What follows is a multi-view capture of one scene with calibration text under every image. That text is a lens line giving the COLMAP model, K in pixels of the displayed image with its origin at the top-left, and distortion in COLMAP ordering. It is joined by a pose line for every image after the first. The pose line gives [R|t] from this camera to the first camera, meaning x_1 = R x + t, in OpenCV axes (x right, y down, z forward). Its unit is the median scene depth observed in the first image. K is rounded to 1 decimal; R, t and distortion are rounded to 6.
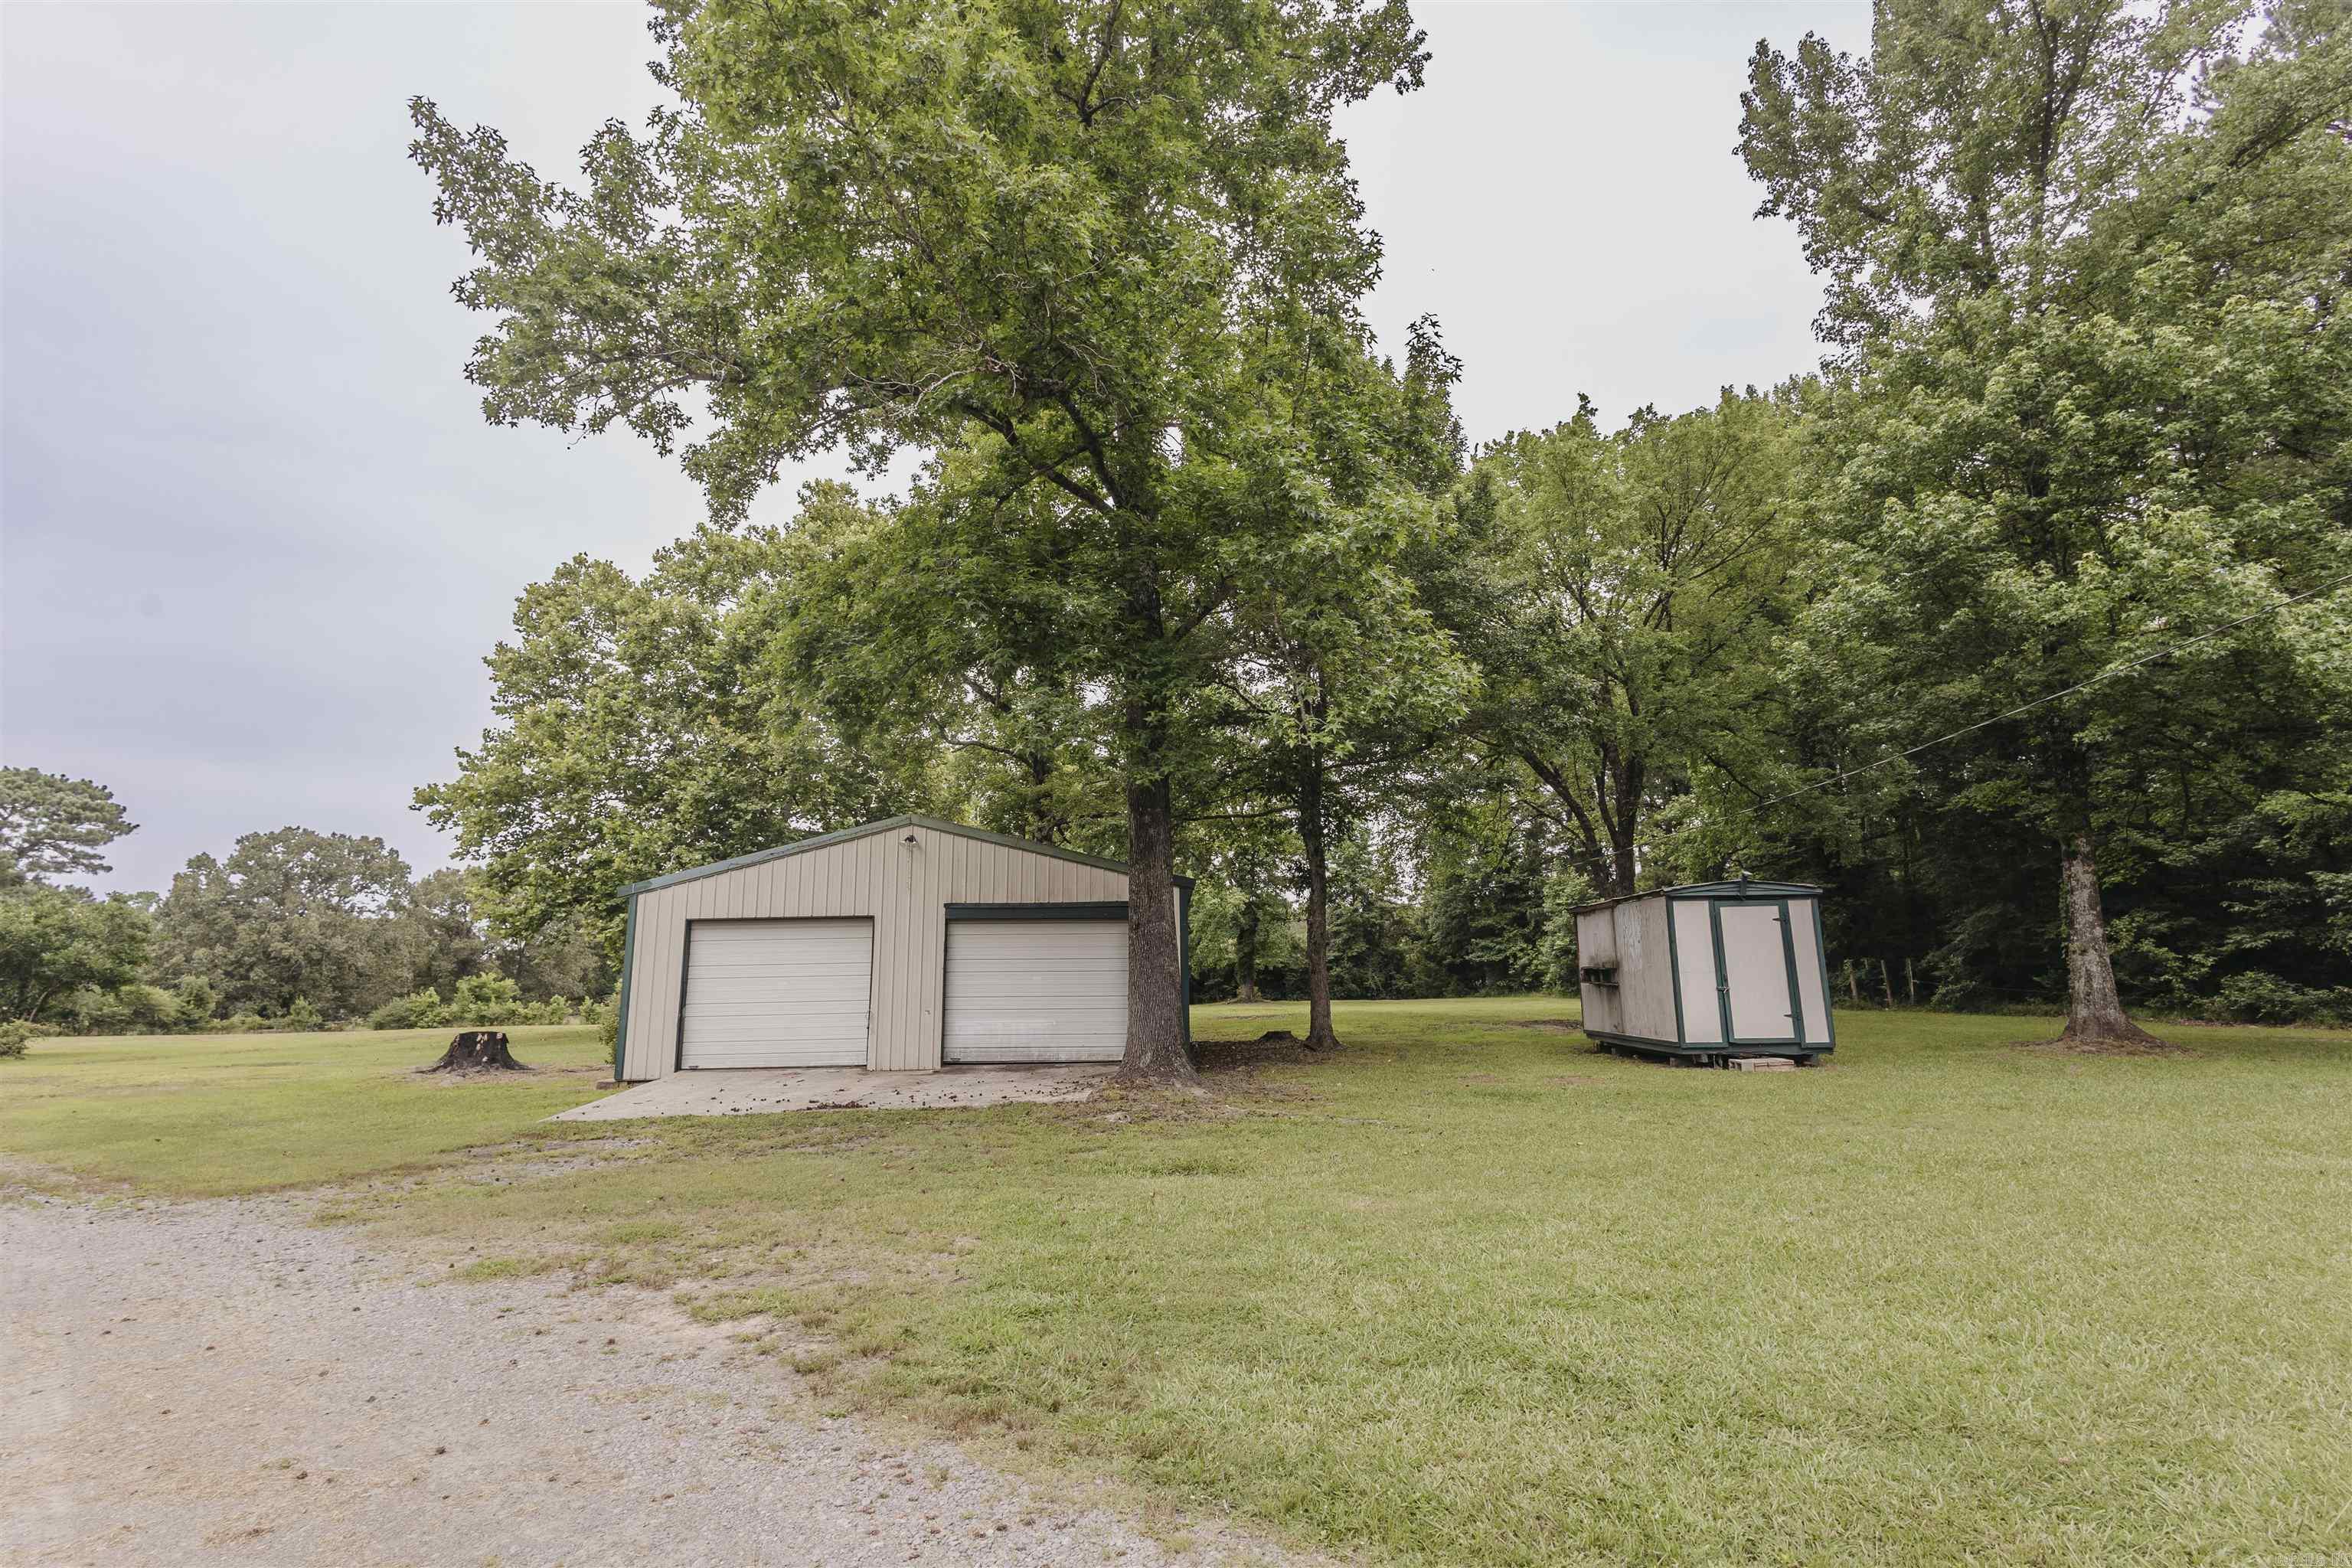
lens RADIAL K [[1071.8, 0, 1176.0], [0, 1071.8, 784.0], [0, 0, 1]] dist [0.003436, 0.000820]
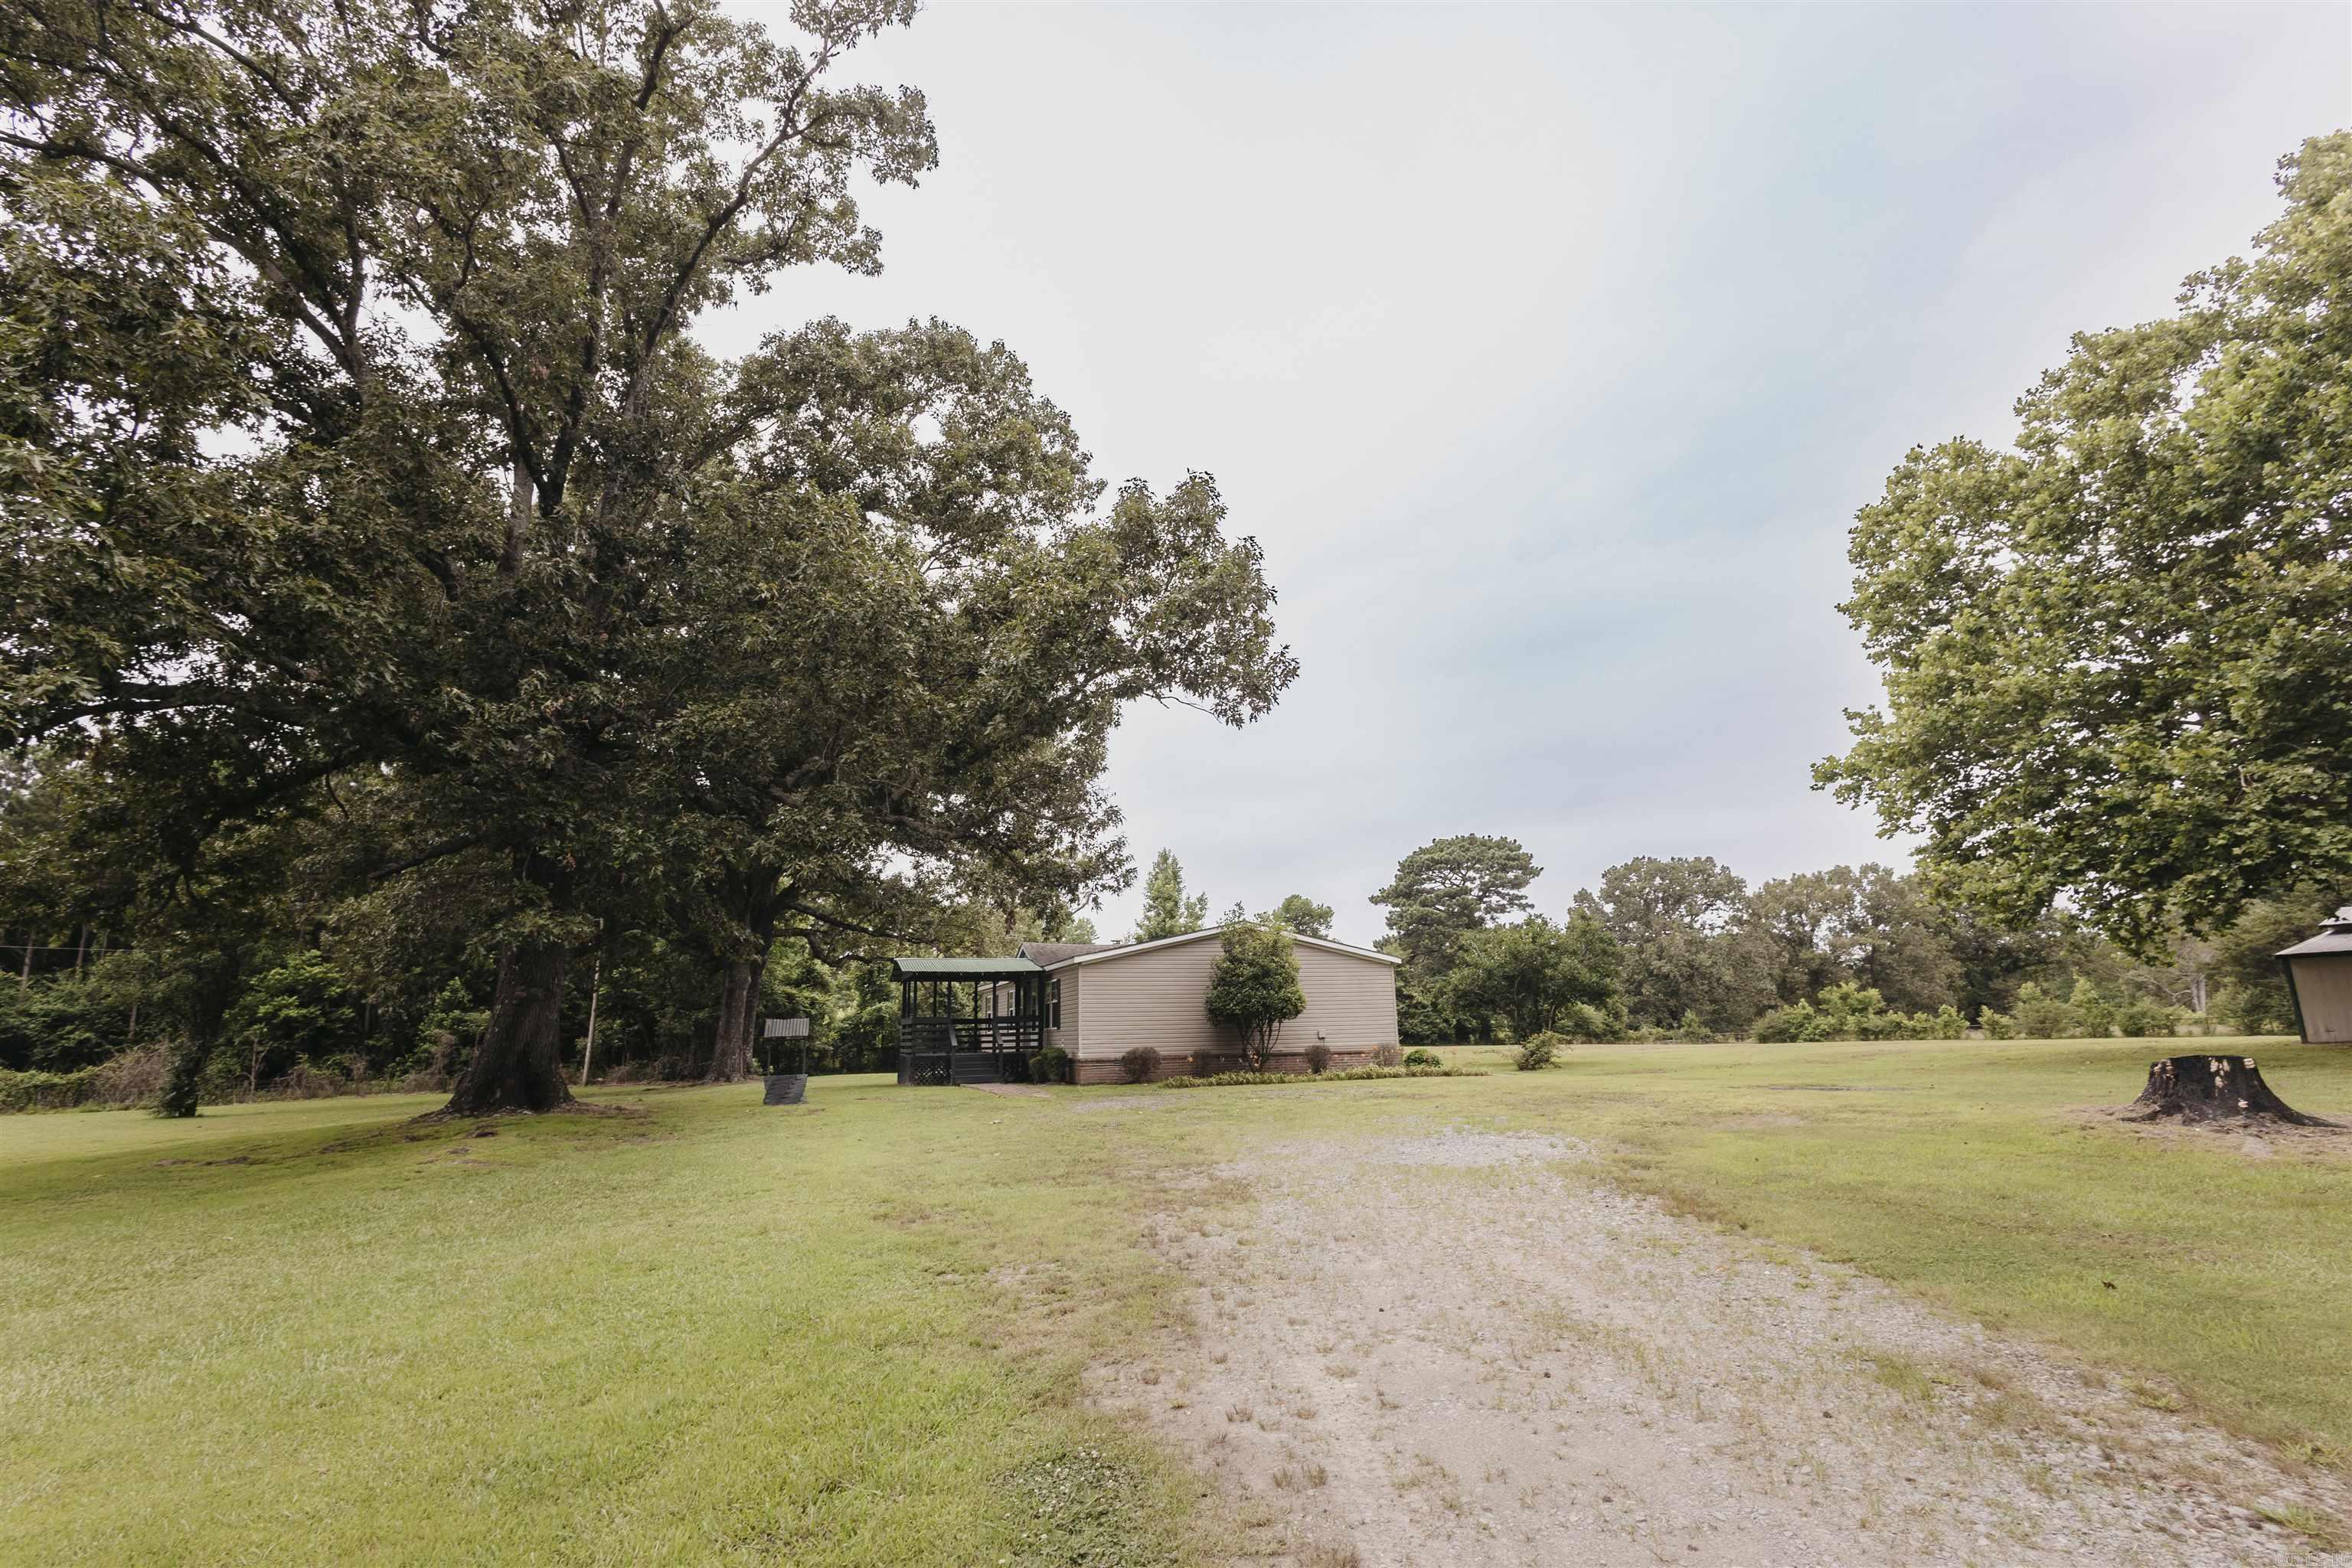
lens RADIAL K [[1071.8, 0, 1176.0], [0, 1071.8, 784.0], [0, 0, 1]] dist [0.003436, 0.000820]
pose [[0.468664, -0.194285, -0.861747, -0.088389], [0.184671, 0.975508, -0.119499, 0.011846], [0.863858, -0.103135, 0.493065, 0.054780]]
